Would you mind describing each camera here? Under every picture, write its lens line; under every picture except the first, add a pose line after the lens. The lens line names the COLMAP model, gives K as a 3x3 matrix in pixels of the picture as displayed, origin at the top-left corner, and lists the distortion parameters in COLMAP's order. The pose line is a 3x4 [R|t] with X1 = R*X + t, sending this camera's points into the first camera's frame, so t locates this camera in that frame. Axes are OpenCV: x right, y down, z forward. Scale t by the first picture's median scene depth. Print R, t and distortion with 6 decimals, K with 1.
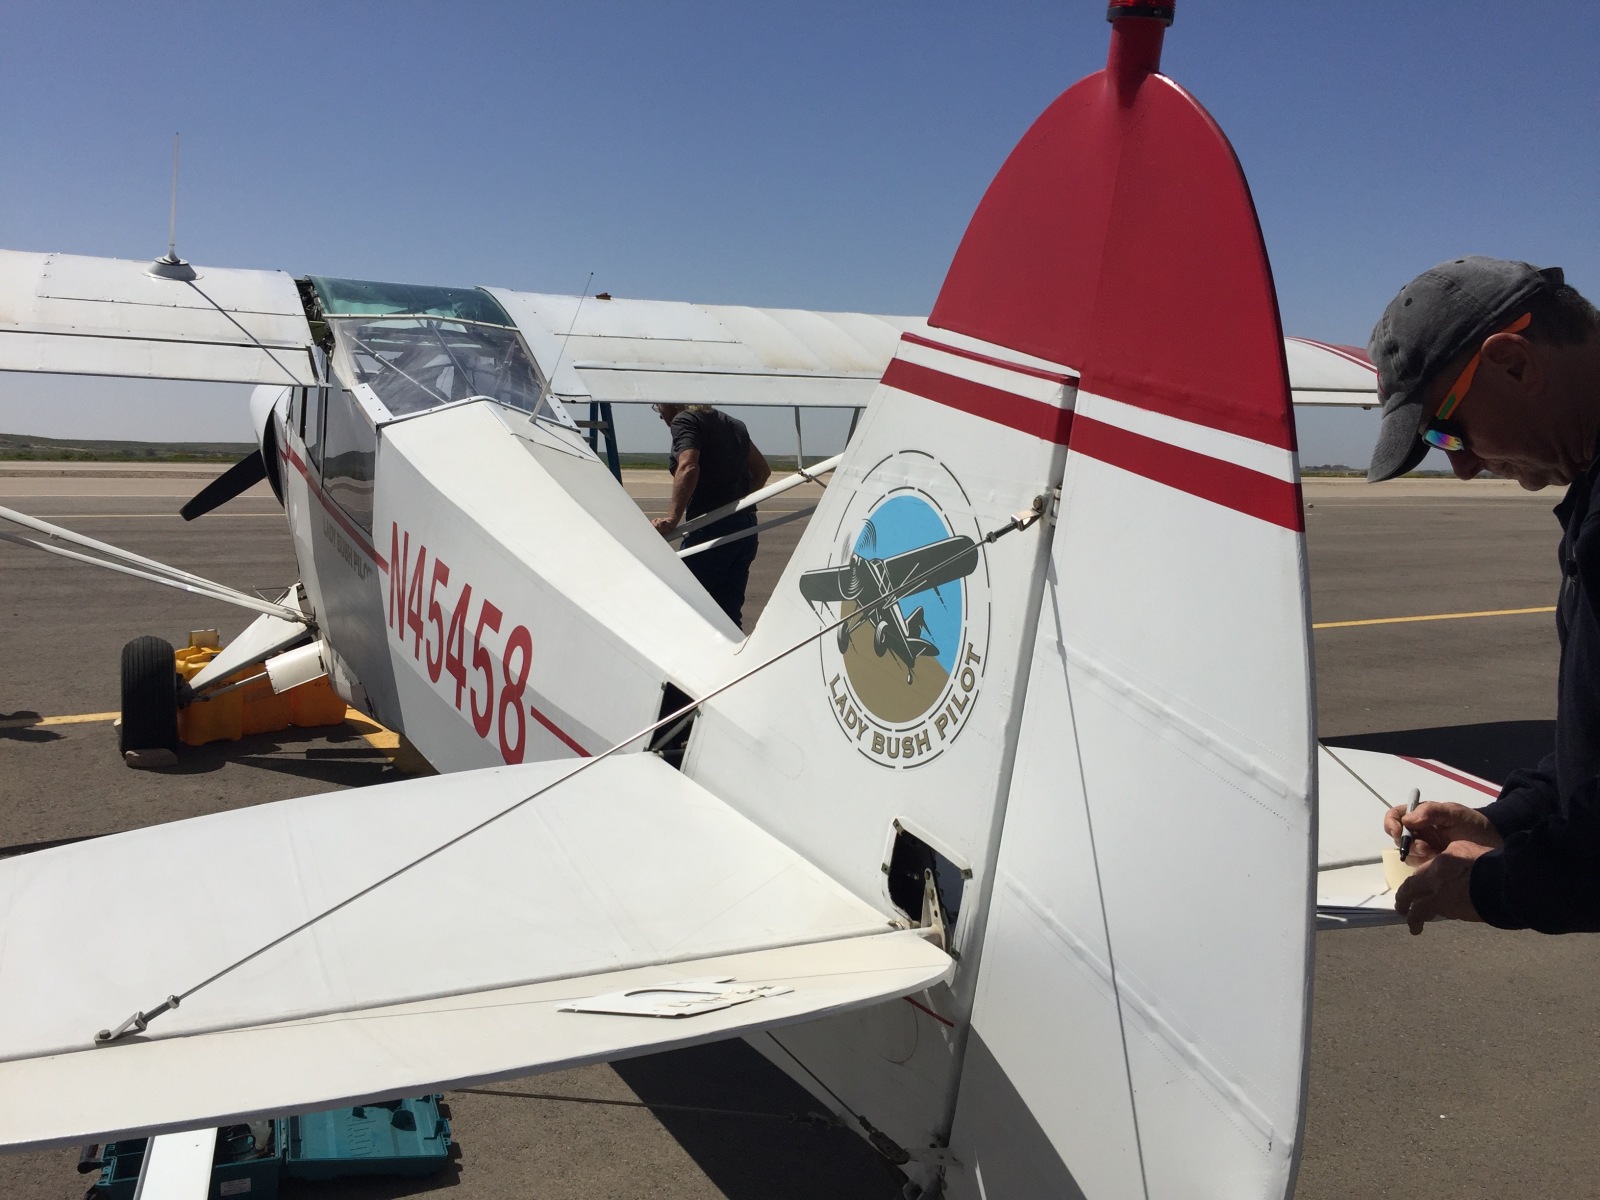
lens RADIAL K [[1381.6, 0, 800.0], [0, 1381.6, 600.0], [0, 0, 1]] dist [0.062278, -0.112400]
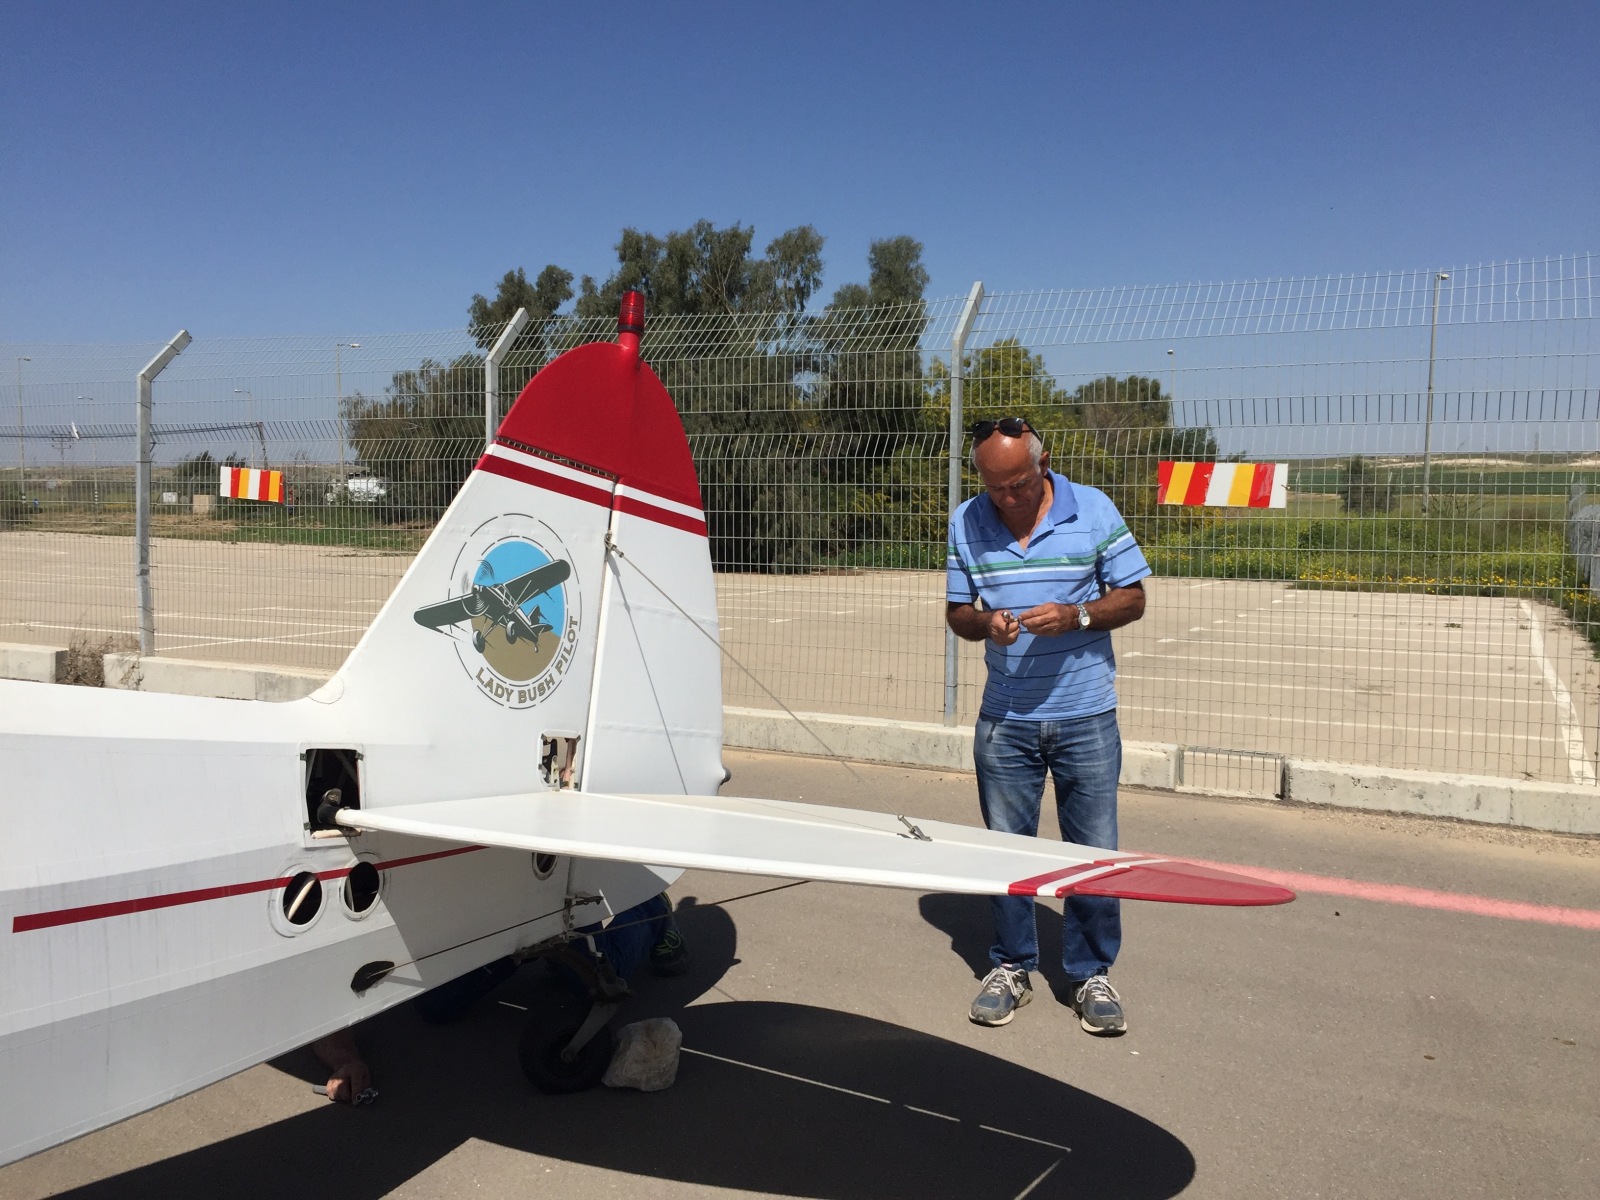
lens RADIAL K [[1381.6, 0, 800.0], [0, 1381.6, 600.0], [0, 0, 1]] dist [0.062278, -0.112400]
pose [[-0.547638, -0.085207, 0.832366, -1.446243], [0.072426, 0.986240, 0.148610, -0.221820], [-0.833575, 0.141670, -0.533931, 1.575531]]
